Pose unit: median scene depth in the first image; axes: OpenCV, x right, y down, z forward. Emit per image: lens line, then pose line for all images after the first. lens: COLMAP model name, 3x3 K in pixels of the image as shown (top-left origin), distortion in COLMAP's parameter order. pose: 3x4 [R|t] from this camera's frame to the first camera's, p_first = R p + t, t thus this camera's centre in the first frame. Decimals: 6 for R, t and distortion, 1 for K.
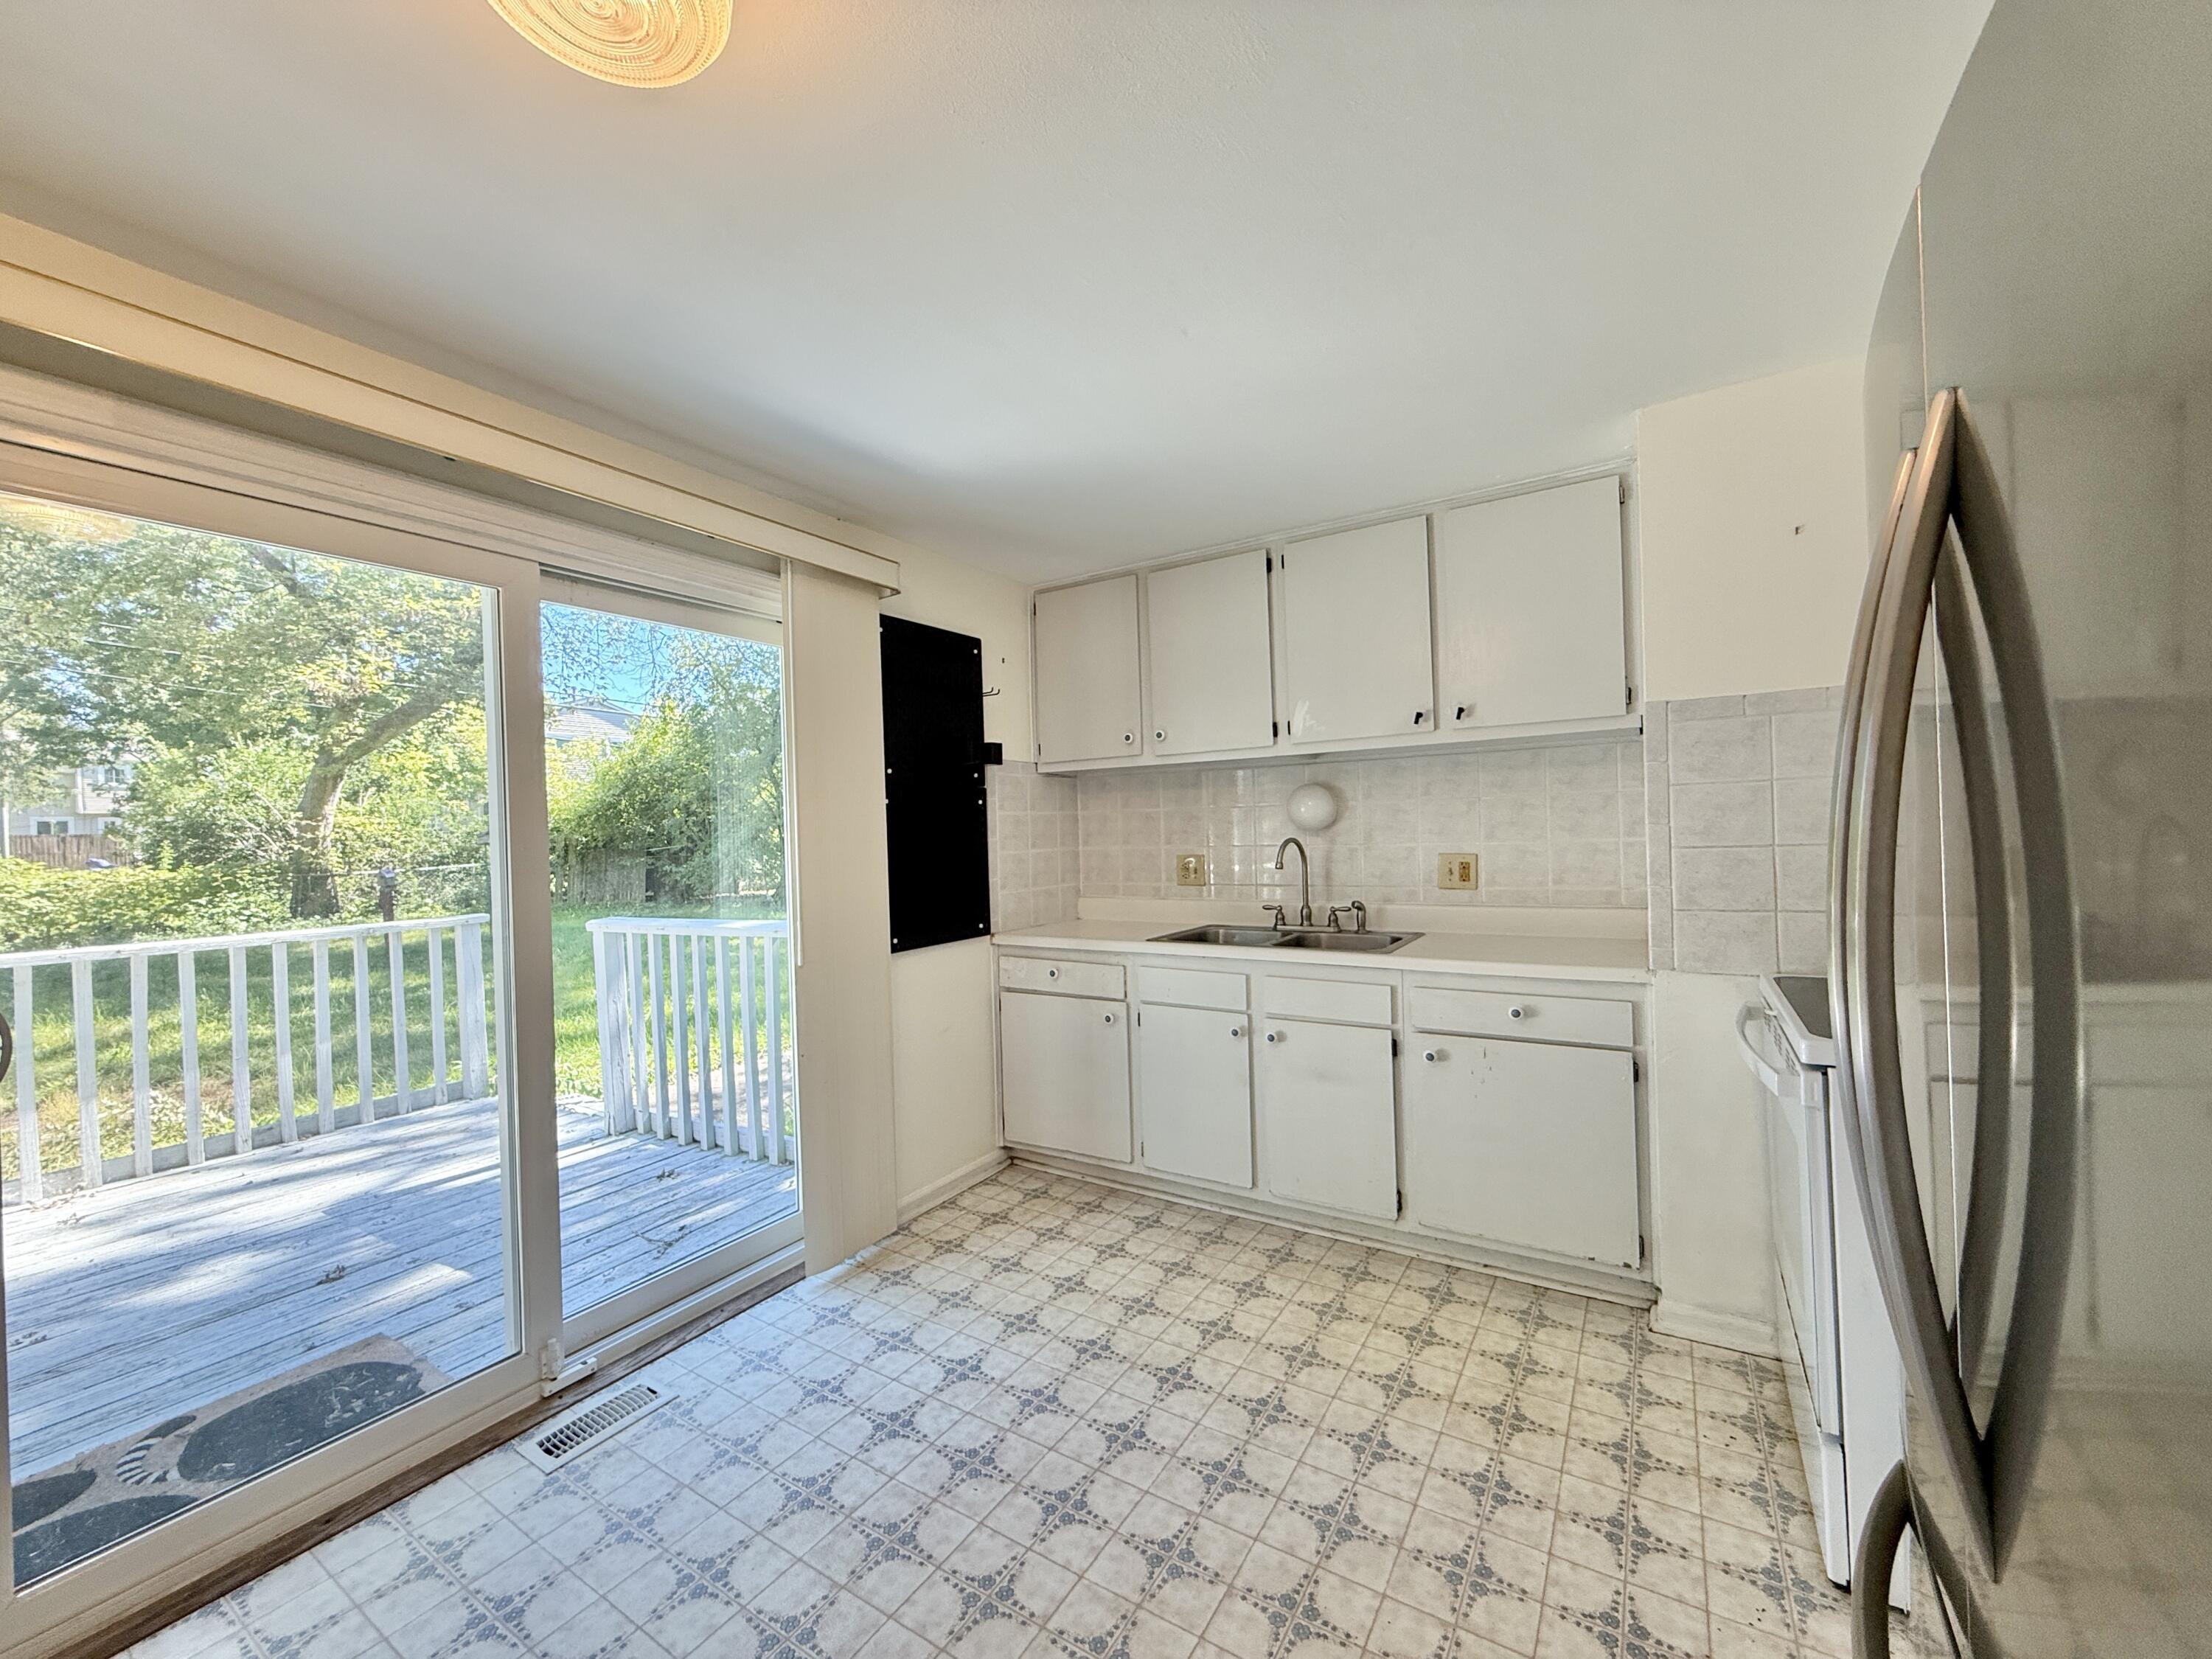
lens RADIAL K [[881.3, 0, 1099.0], [0, 881.3, 831.2], [0, 0, 1]] dist [0.000465, 0.000042]
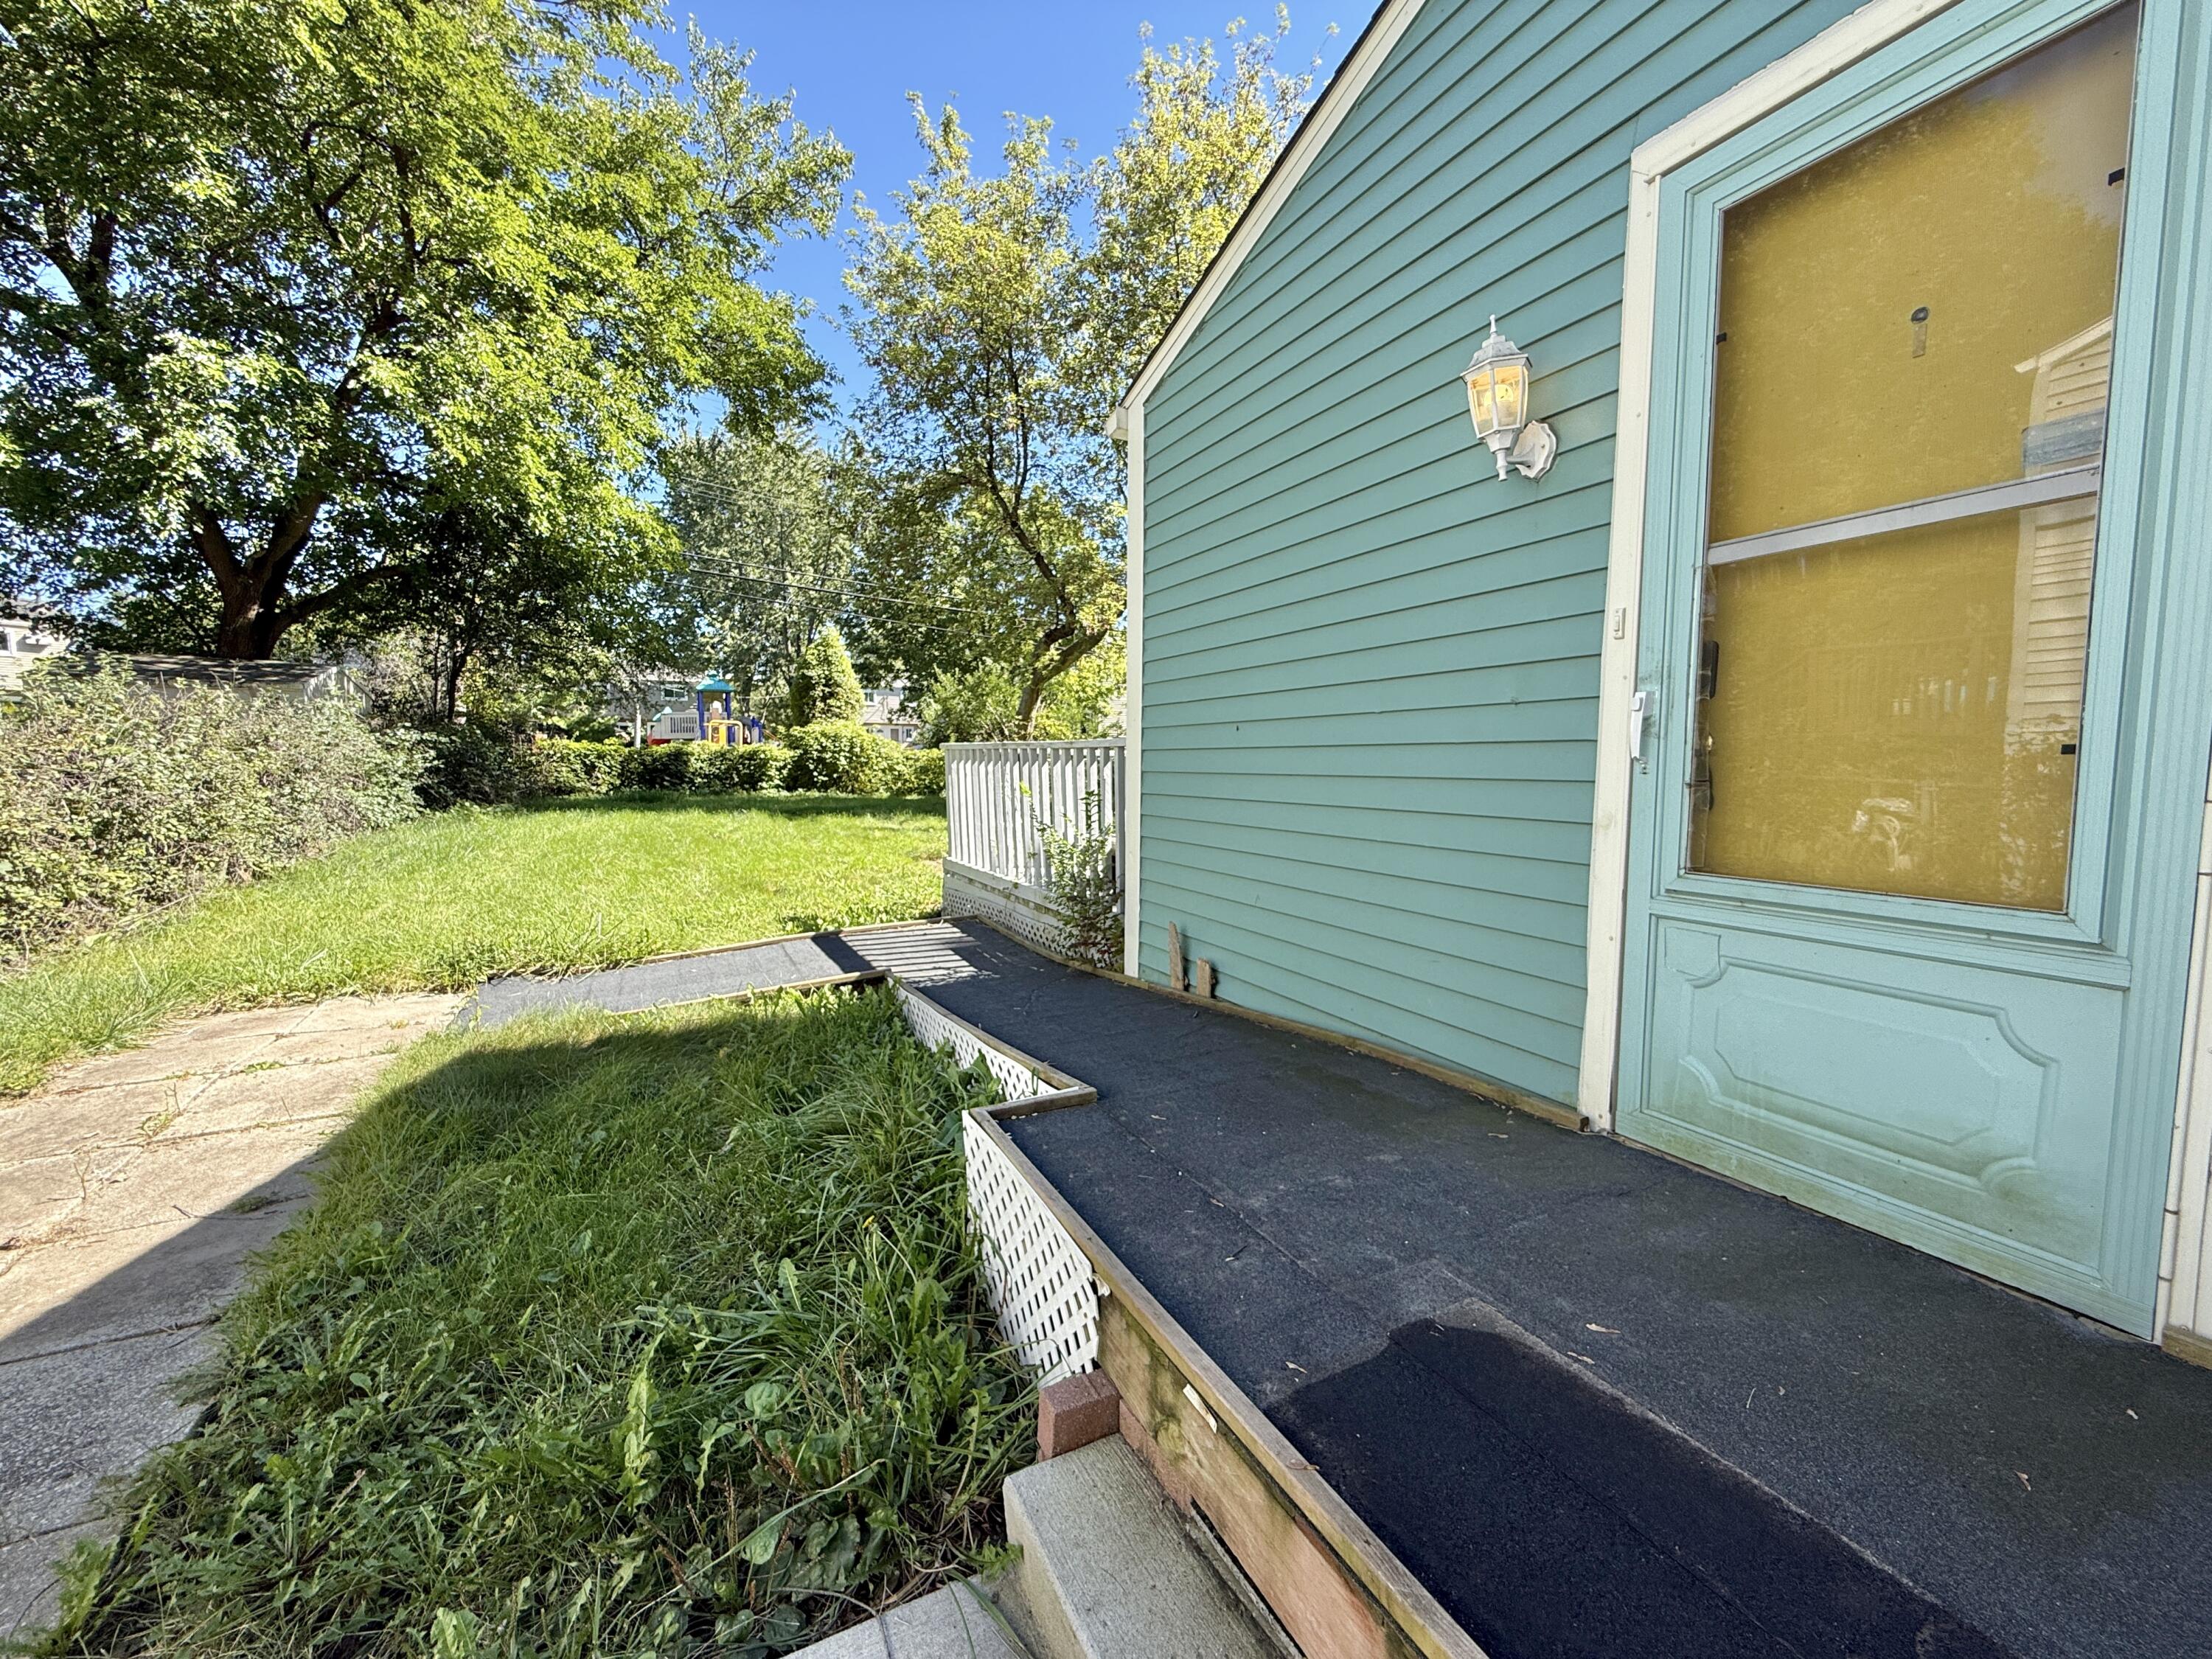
lens RADIAL K [[881.3, 0, 1103.2], [0, 881.3, 832.9], [0, 0, 1]] dist [0.000465, 0.000042]
pose [[0.855517, 0.078390, -0.511805, -0.142700], [-0.034703, 0.994931, 0.094380, 0.164384], [0.516610, -0.062983, 0.853901, -1.068577]]
